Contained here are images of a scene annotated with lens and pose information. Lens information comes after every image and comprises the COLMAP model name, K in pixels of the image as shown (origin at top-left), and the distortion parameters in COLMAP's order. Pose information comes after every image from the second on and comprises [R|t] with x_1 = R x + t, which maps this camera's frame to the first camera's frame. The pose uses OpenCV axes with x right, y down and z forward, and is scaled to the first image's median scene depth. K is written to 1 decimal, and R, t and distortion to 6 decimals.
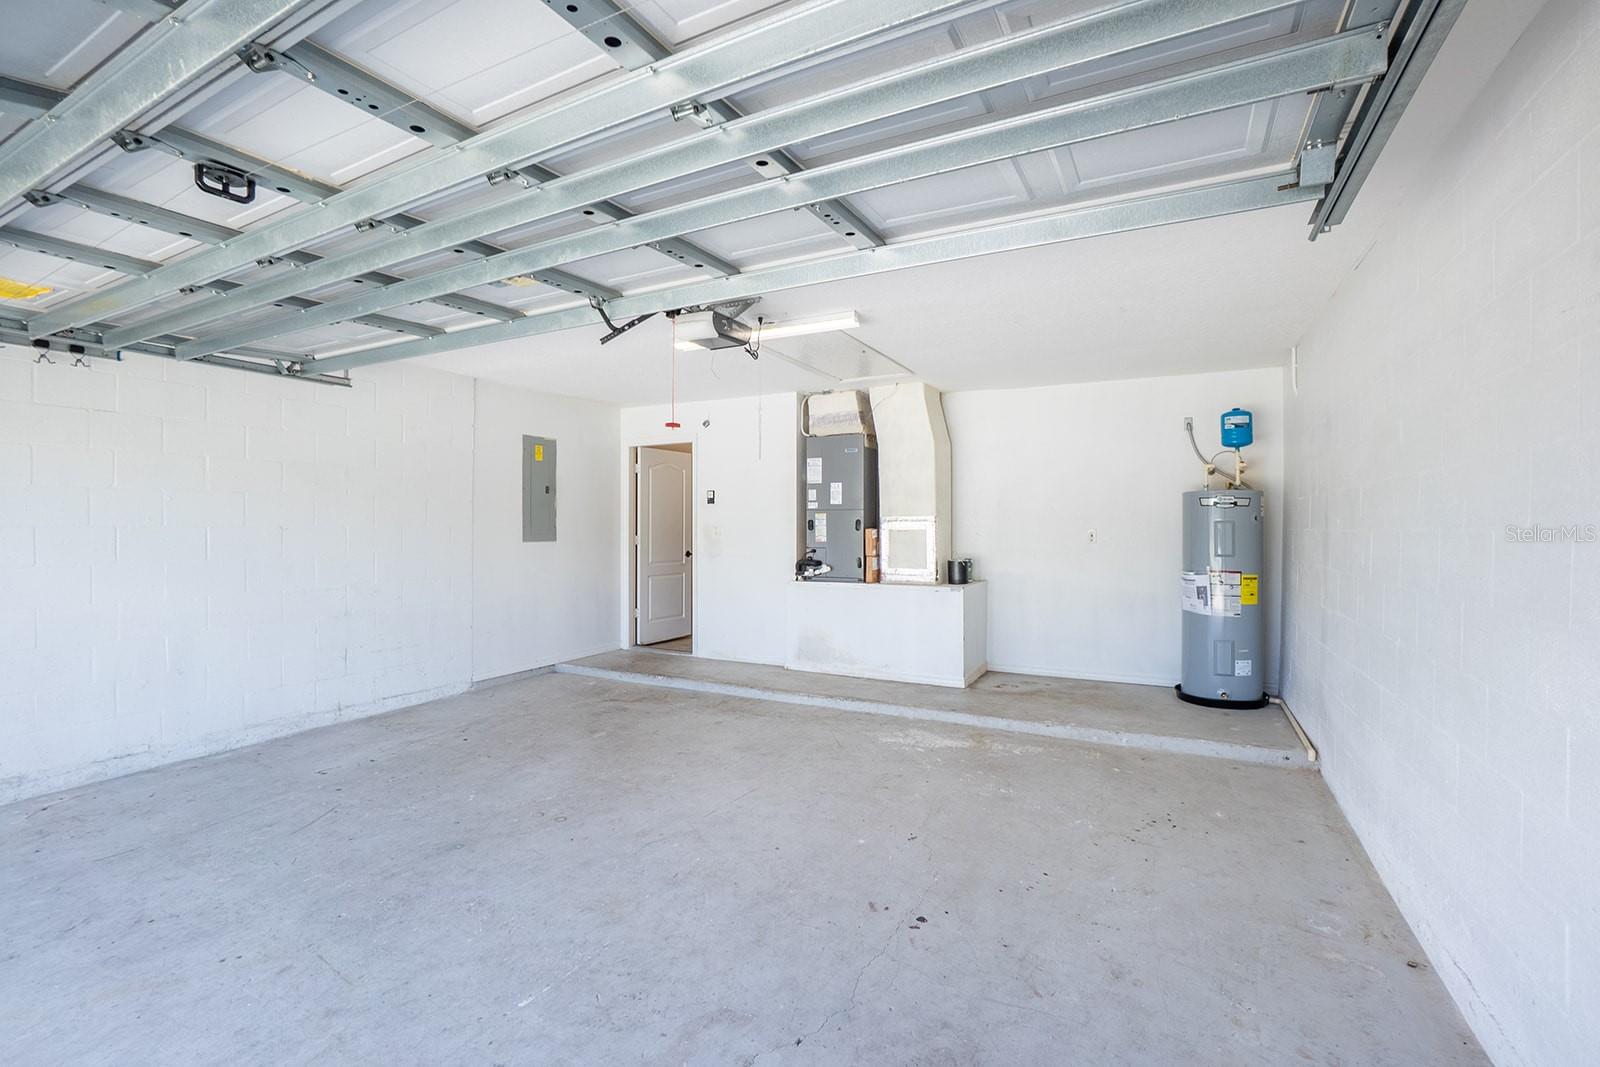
lens RADIAL K [[710.8, 0, 798.0], [0, 710.8, 530.9], [0, 0, 1]] dist [-0.062473, 0.022326]
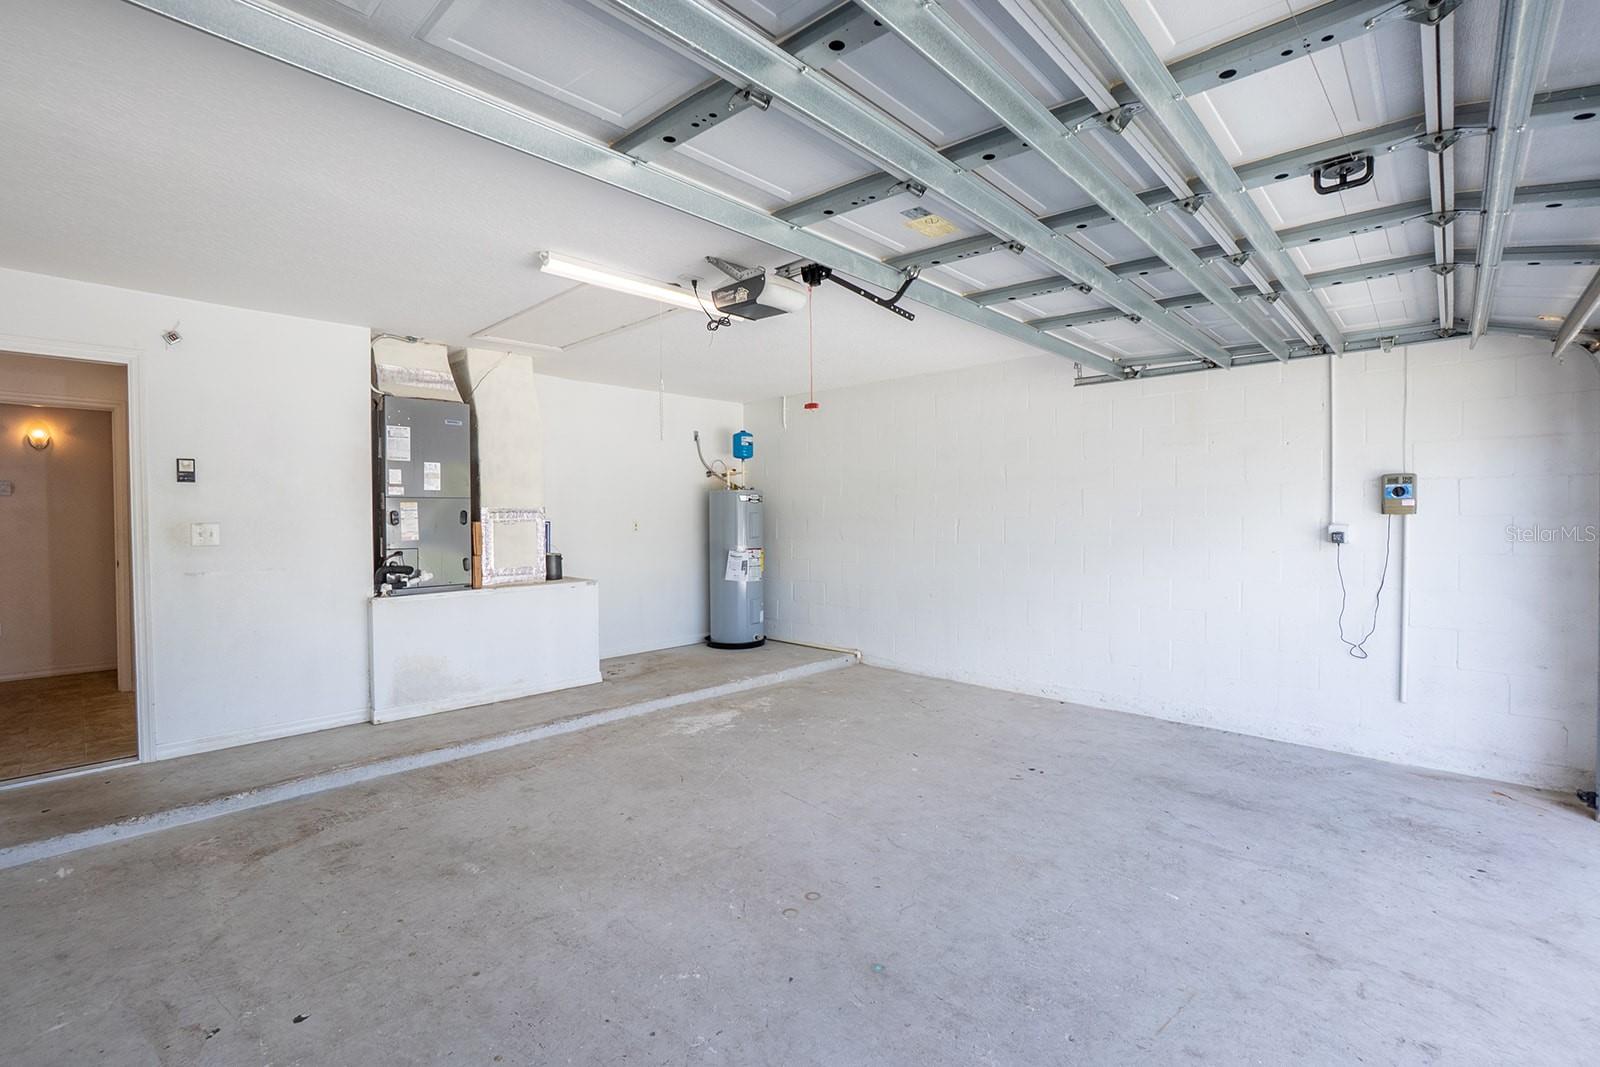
lens RADIAL K [[710.8, 0, 798.0], [0, 710.8, 530.9], [0, 0, 1]] dist [-0.062473, 0.022326]
pose [[0.267494, -0.025688, 0.963217, -0.688154], [0.012137, 0.999655, 0.023289, -0.008304], [-0.963483, 0.005461, 0.267714, 0.510765]]
